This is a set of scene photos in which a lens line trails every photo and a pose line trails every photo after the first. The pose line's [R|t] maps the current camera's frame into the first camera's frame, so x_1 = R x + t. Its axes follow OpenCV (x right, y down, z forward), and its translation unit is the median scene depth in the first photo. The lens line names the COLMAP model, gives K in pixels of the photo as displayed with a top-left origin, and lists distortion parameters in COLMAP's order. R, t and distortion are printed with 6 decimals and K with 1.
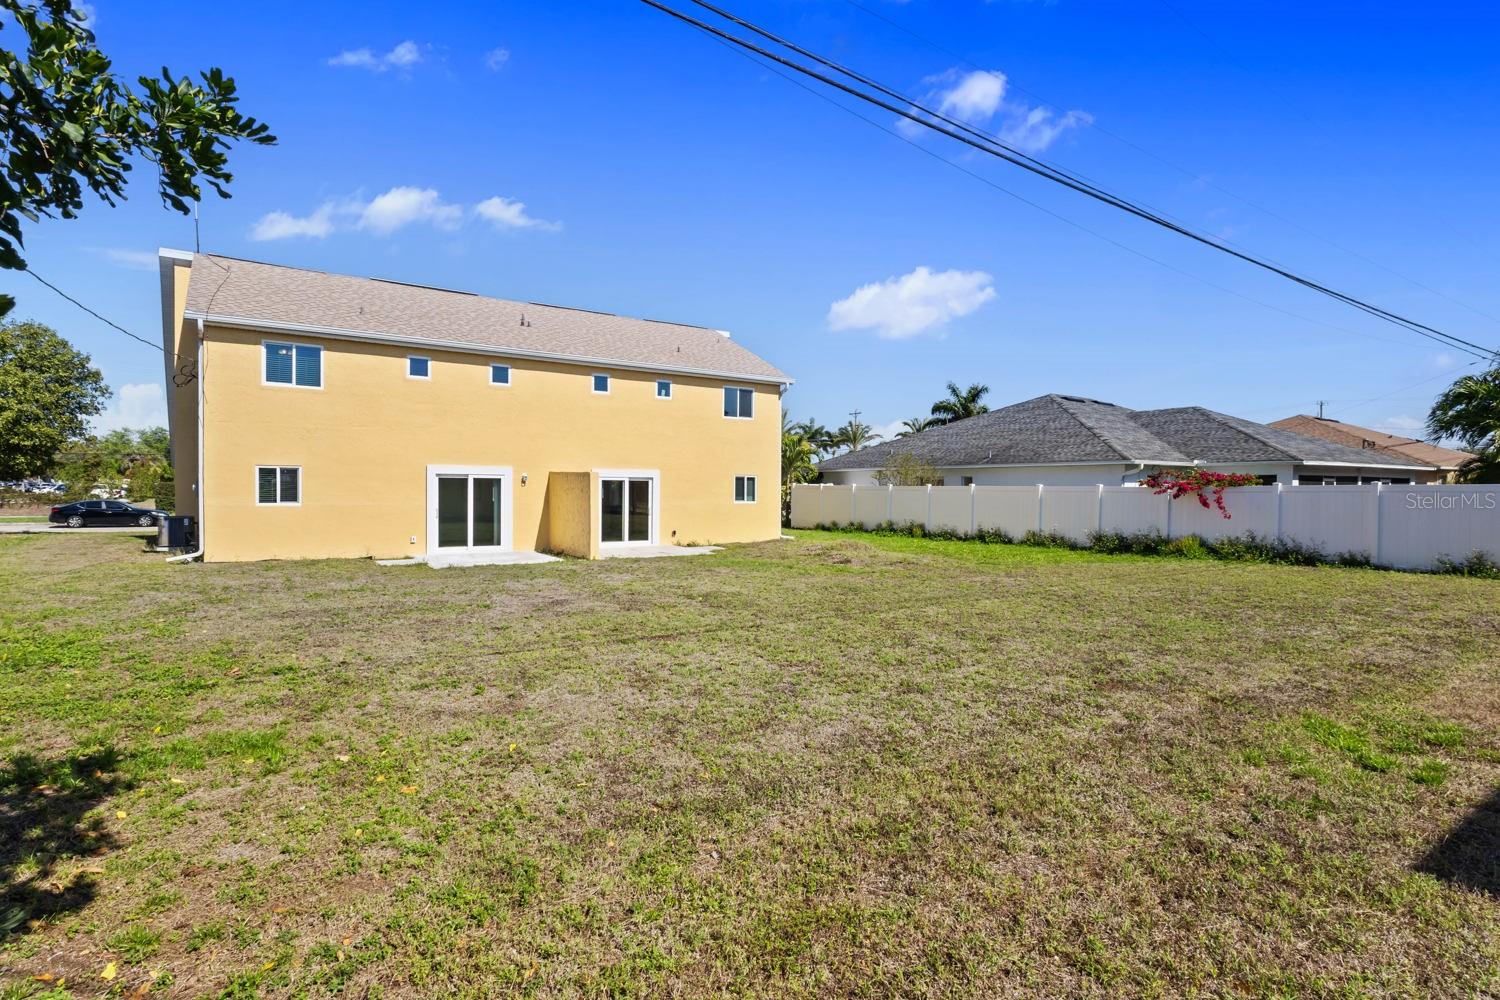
lens RADIAL K [[822.3, 0, 750.0], [0, 822.3, 500.0], [0, 0, 1]] dist [0.000882, 0.000481]
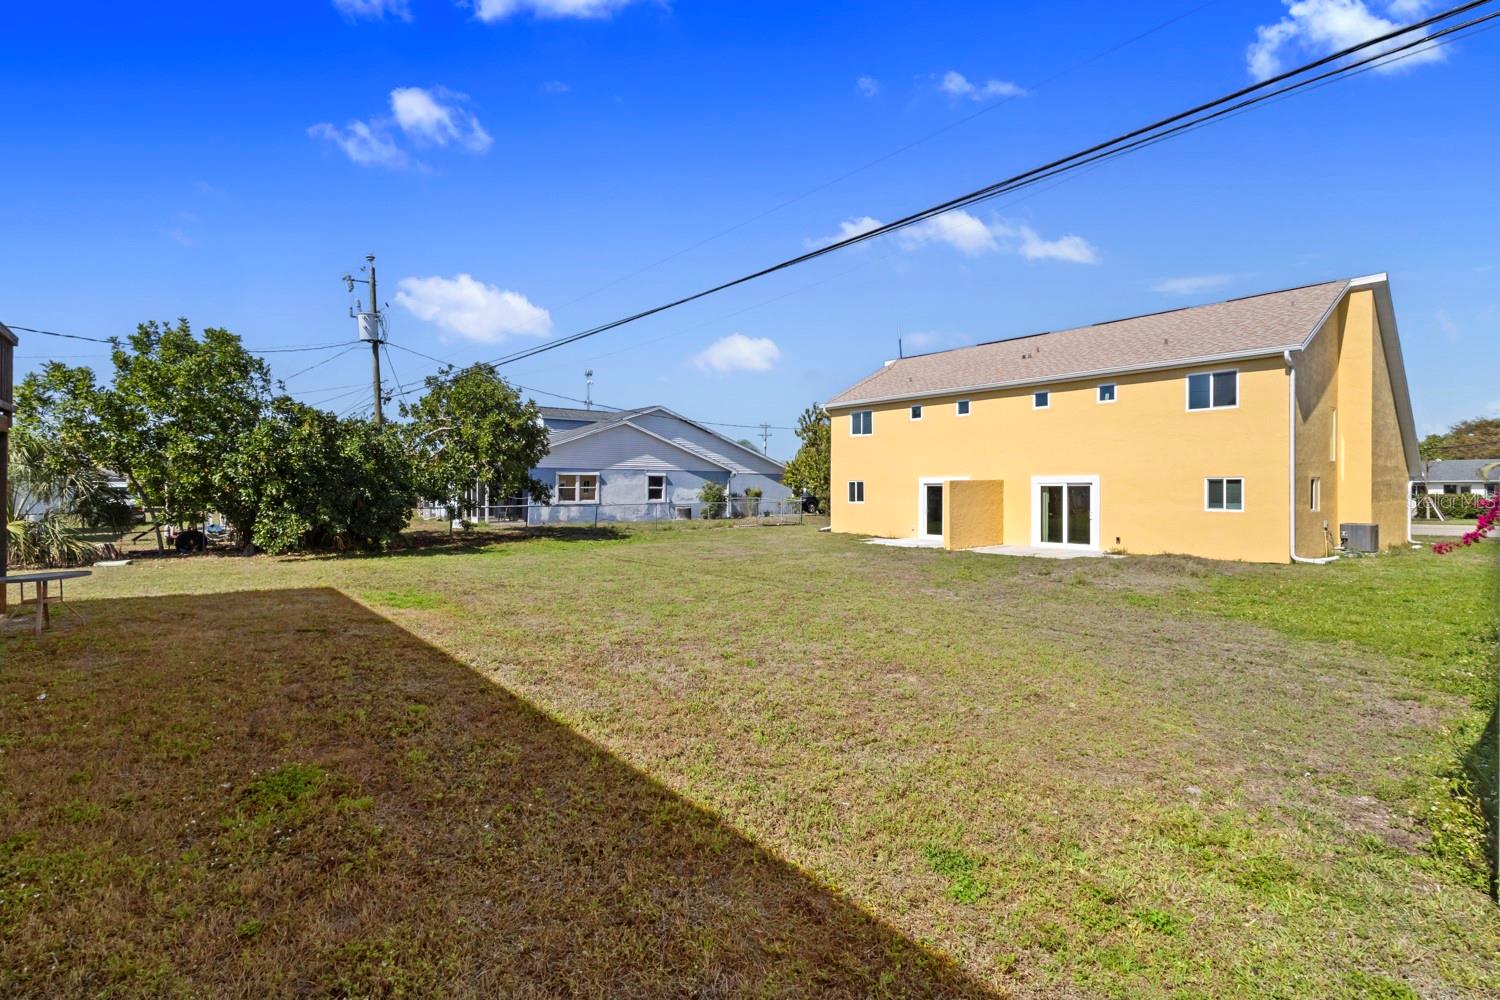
lens RADIAL K [[696.0, 0, 750.0], [0, 696.0, 500.0], [0, 0, 1]] dist [0.000380, 0.001173]
pose [[0.067550, 0.004409, -0.997706, 0.718442], [-0.017023, 0.999850, 0.003265, -0.001501], [0.997571, 0.016764, 0.067615, 0.529871]]
